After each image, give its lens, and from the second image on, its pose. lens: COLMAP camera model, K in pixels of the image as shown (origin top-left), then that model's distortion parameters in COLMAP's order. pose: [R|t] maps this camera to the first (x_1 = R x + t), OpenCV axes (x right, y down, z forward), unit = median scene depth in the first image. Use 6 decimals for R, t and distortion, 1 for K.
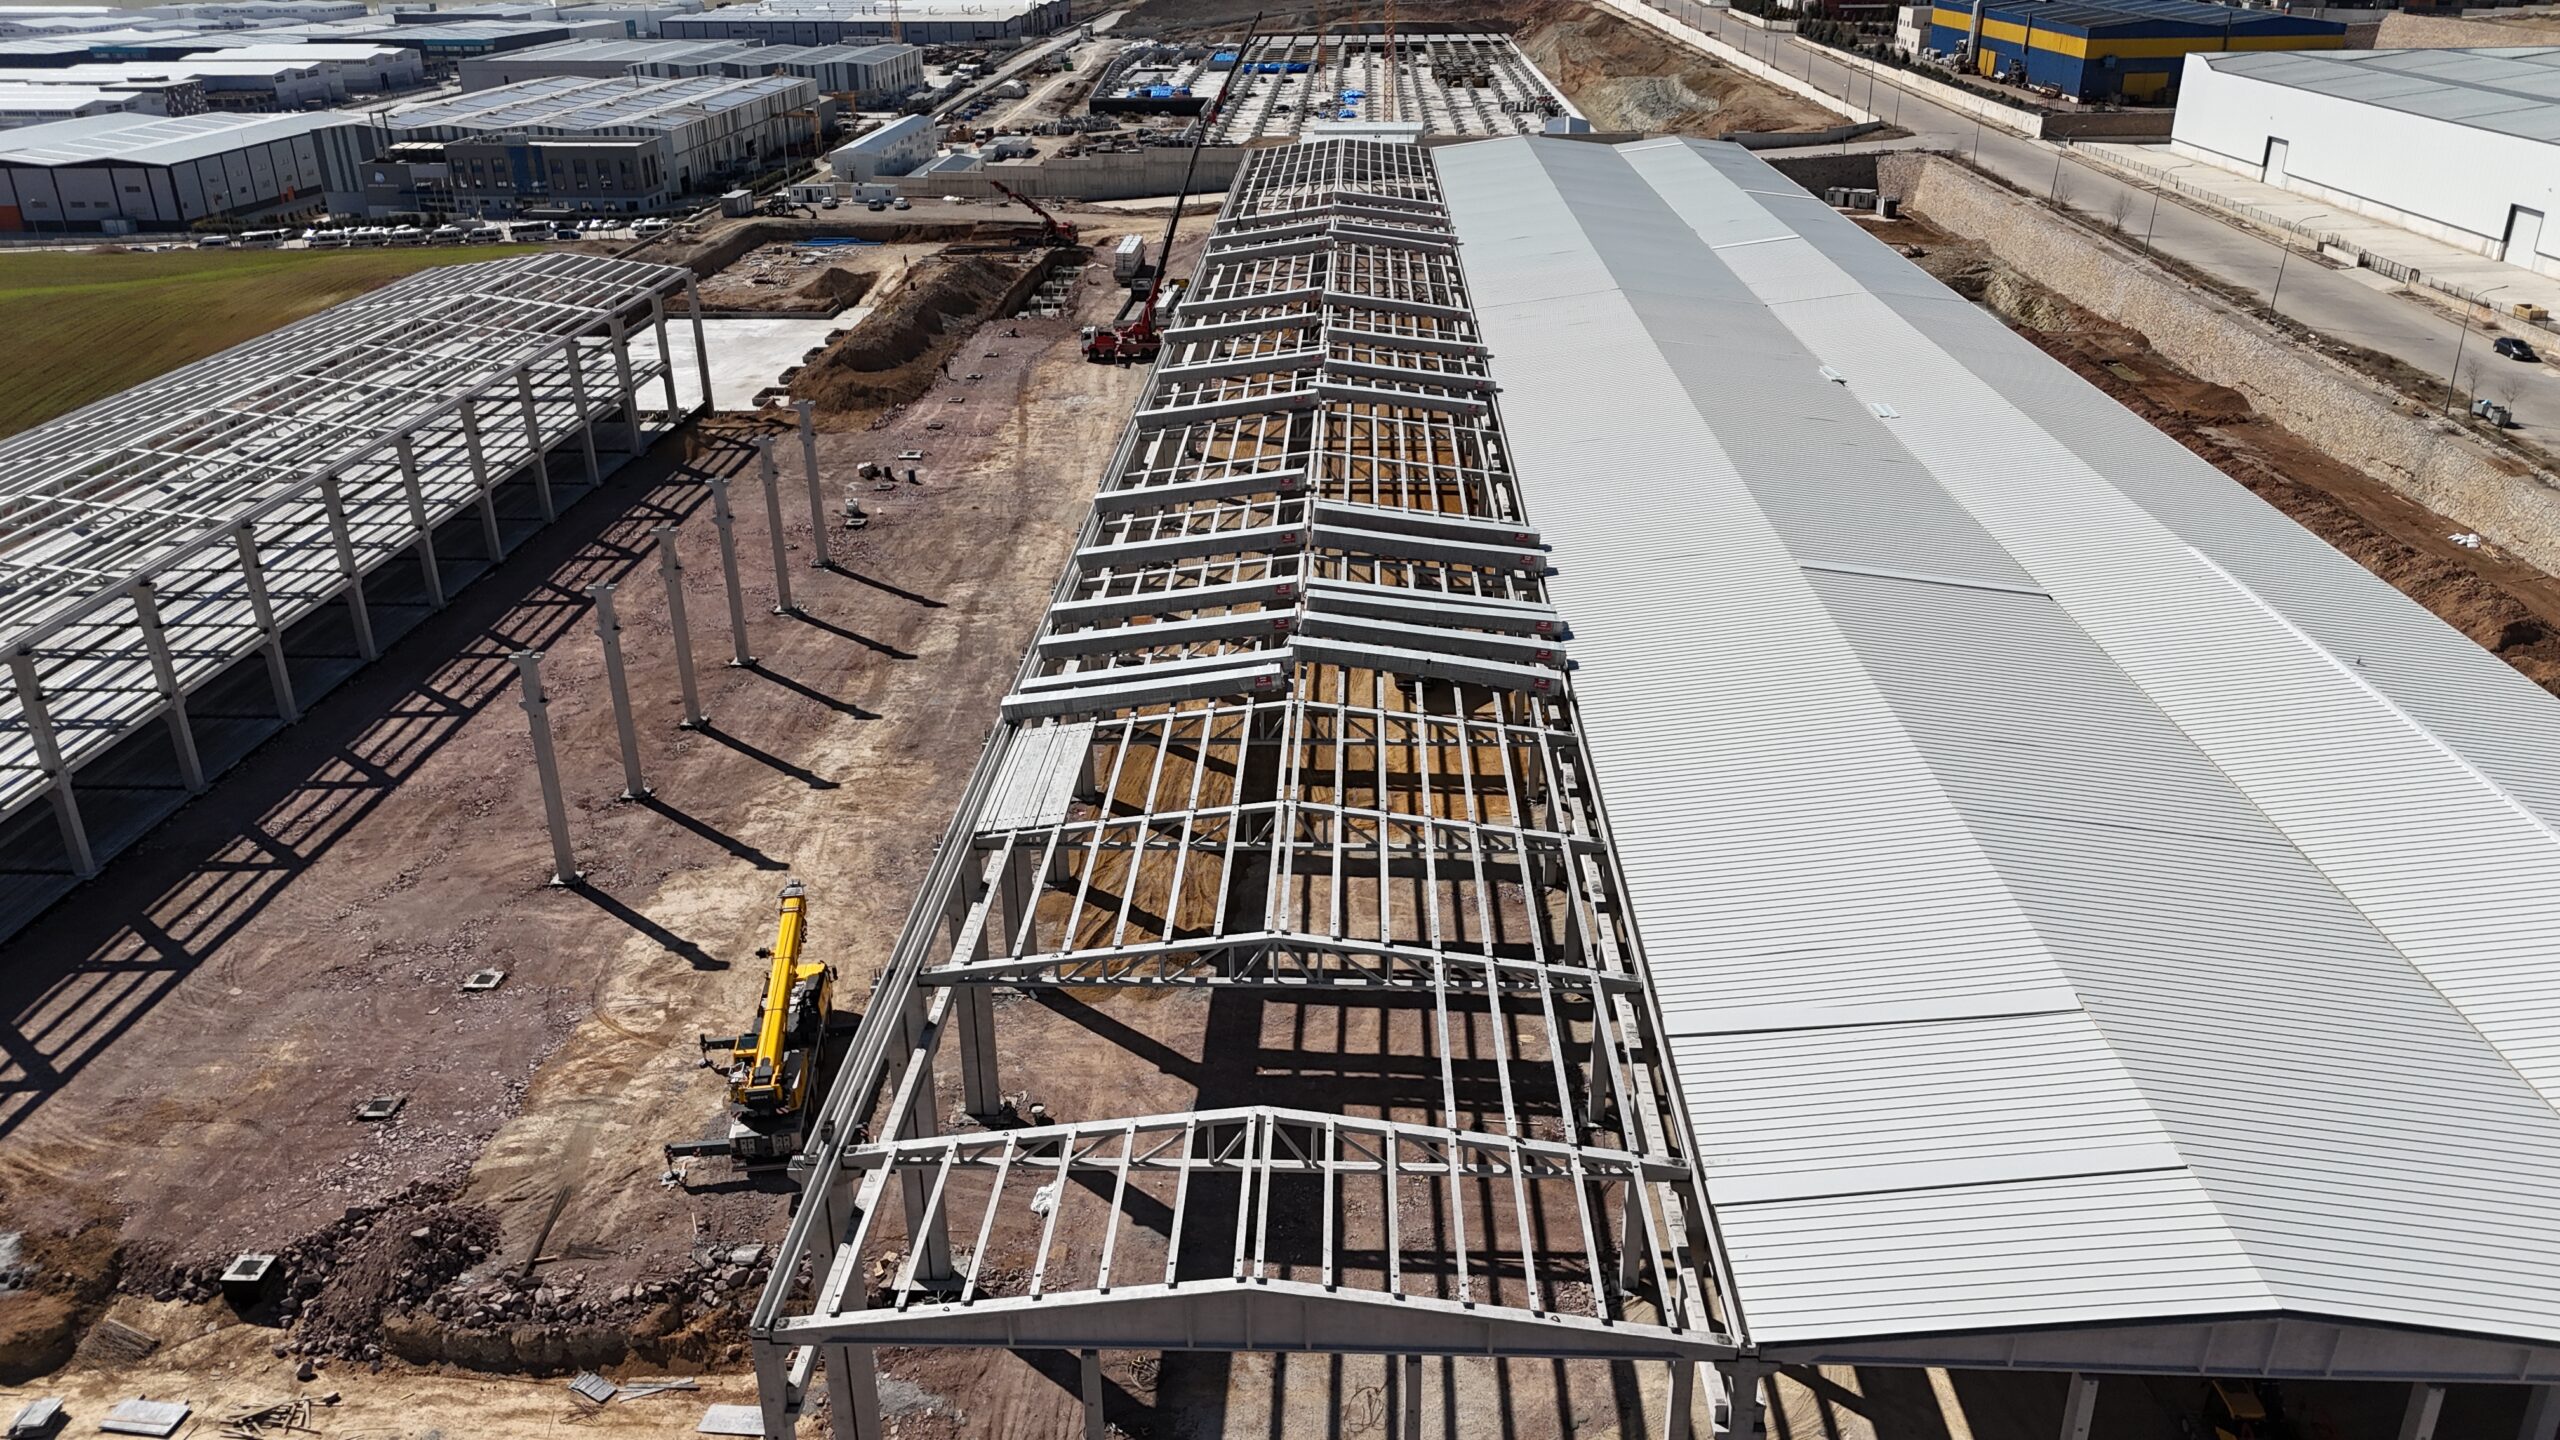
lens RADIAL K [[1883.0, 0, 1284.8], [0, 1883.0, 709.4], [0, 0, 1]] dist [0.060507, -0.052857]
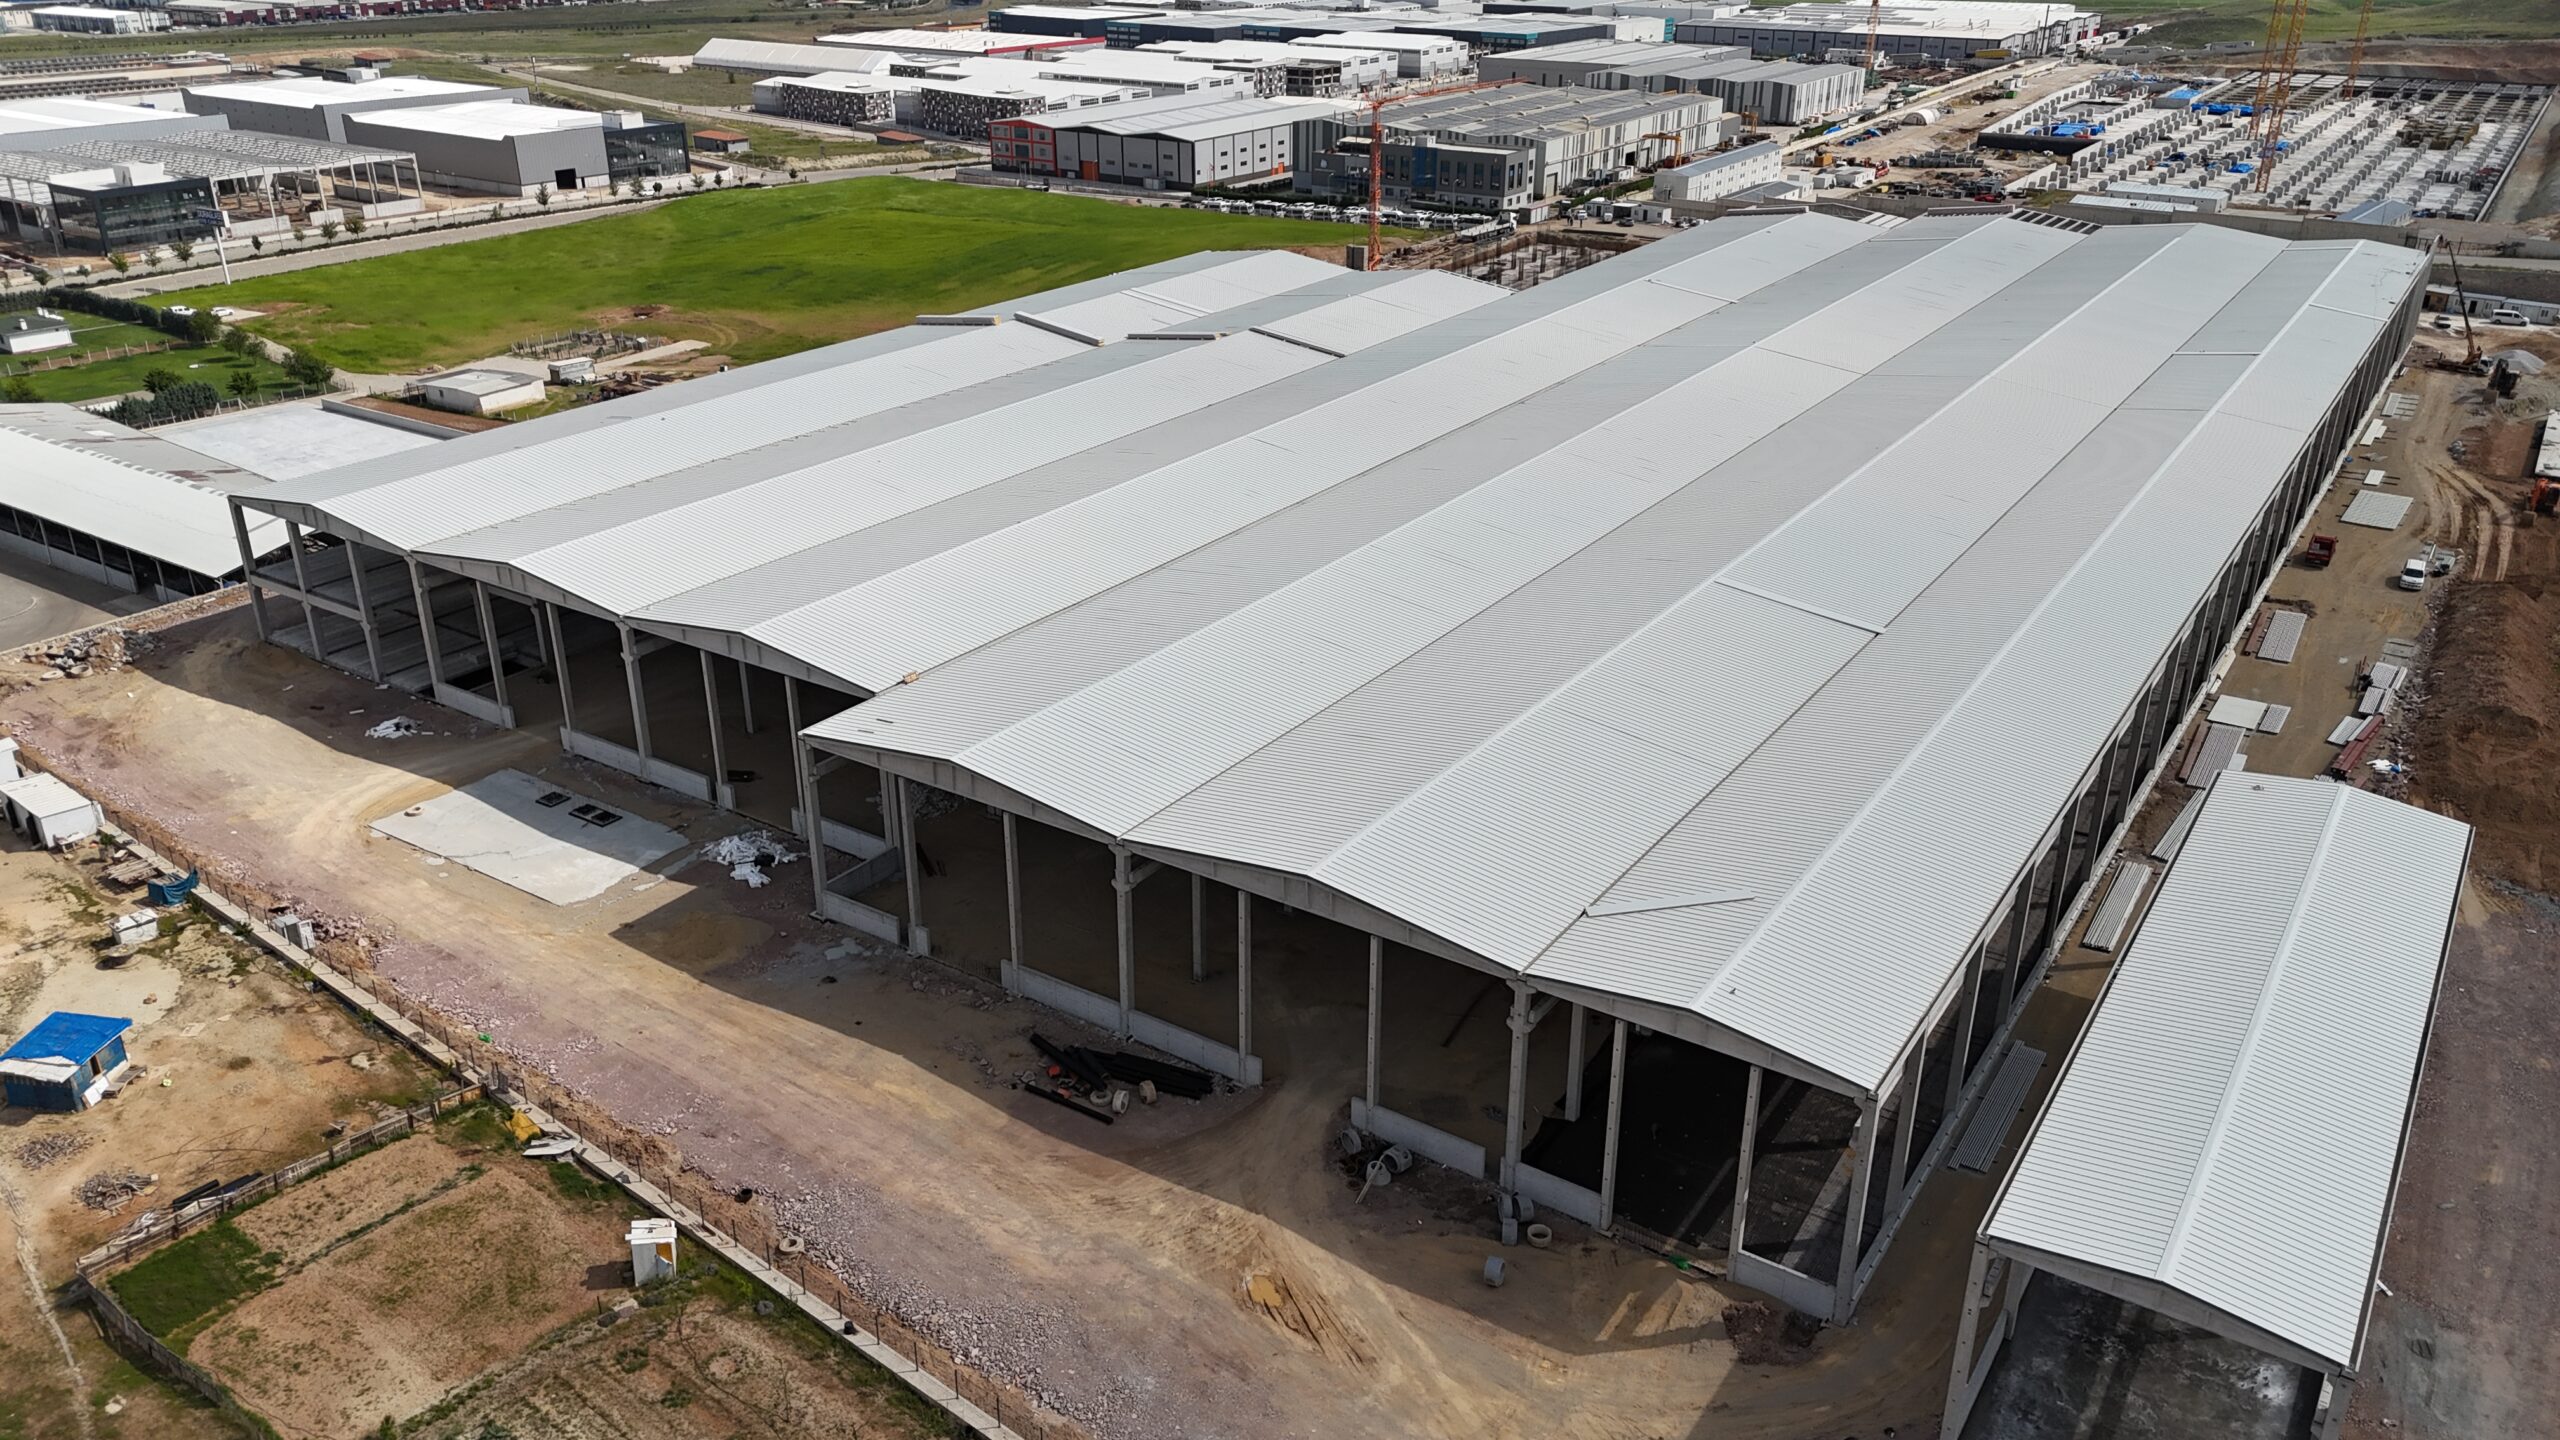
lens RADIAL K [[1883.0, 0, 1279.0], [0, 1883.0, 707.3], [0, 0, 1]] dist [0.060507, -0.052857]
pose [[0.850832, 0.223870, -0.475360, 0.303588], [-0.219401, 0.973418, 0.065730, -0.000288], [0.477439, 0.048369, 0.877333, -0.182781]]
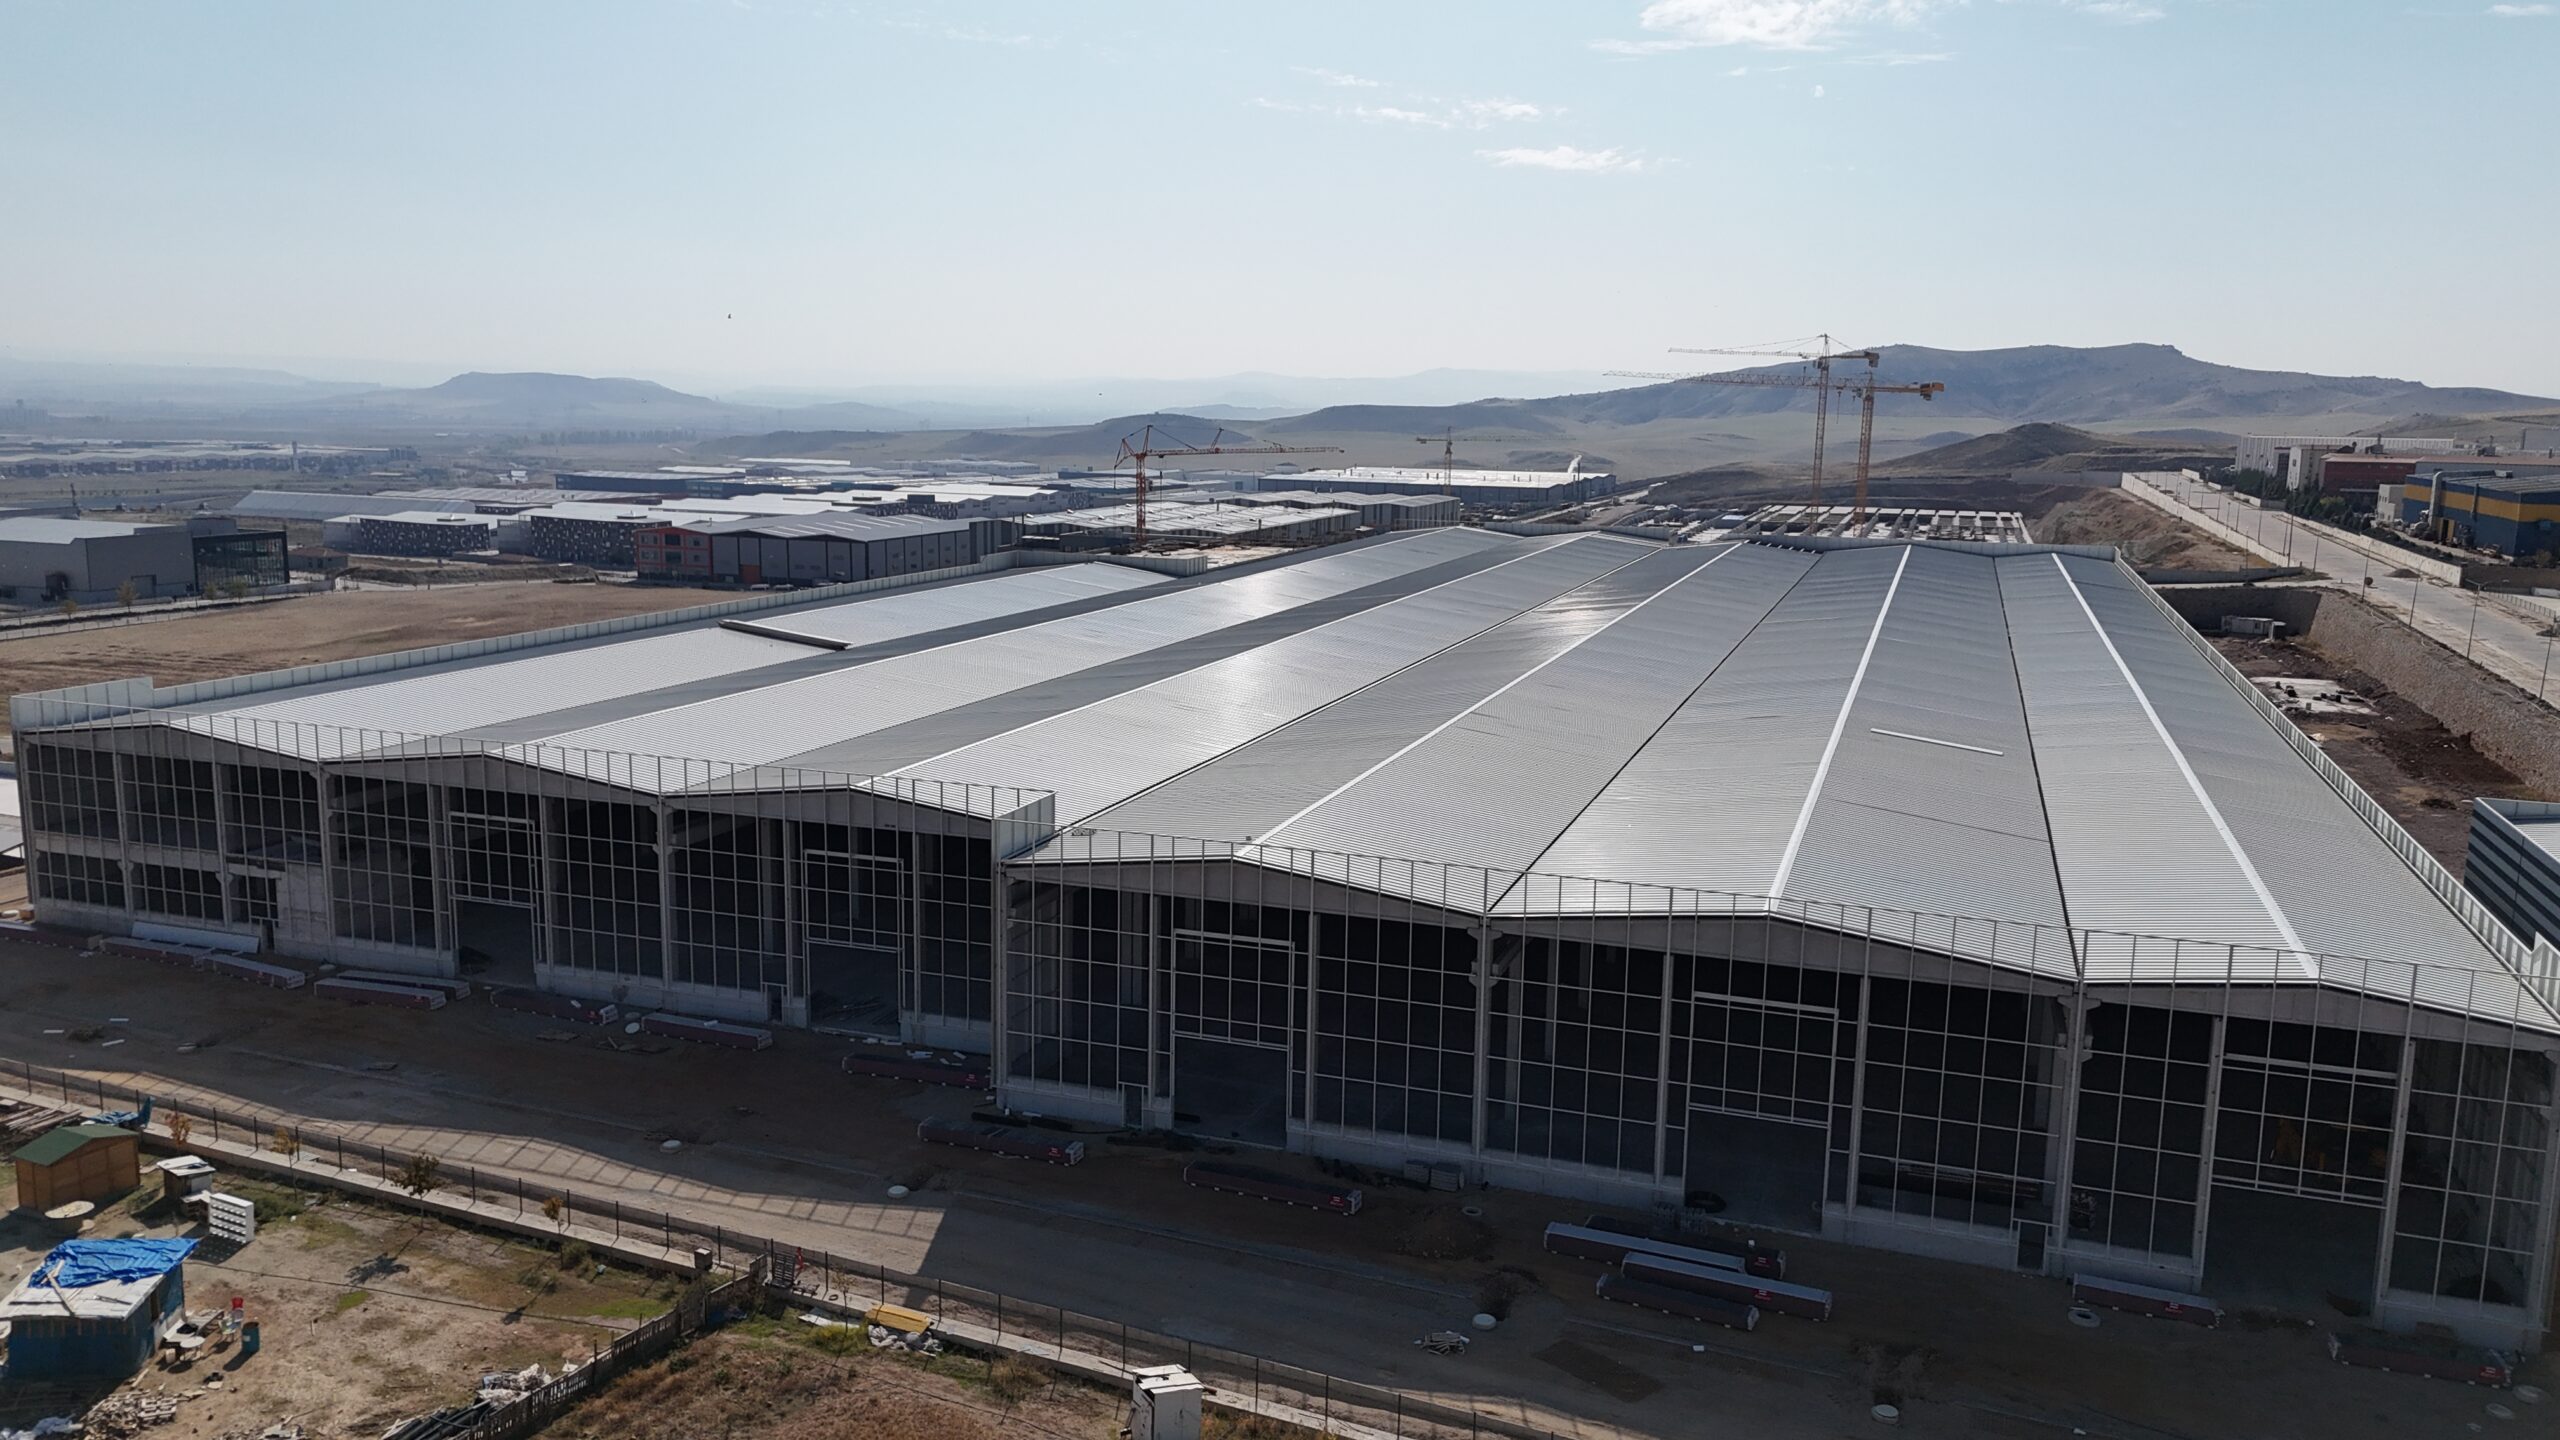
lens RADIAL K [[1883.0, 0, 1282.0], [0, 1883.0, 720.7], [0, 0, 1]] dist [0.060507, -0.052857]
pose [[0.954119, 0.077210, -0.289301, 0.121869], [-0.143773, 0.965650, -0.216448, 0.122672], [0.262652, 0.248111, 0.932446, -0.172256]]
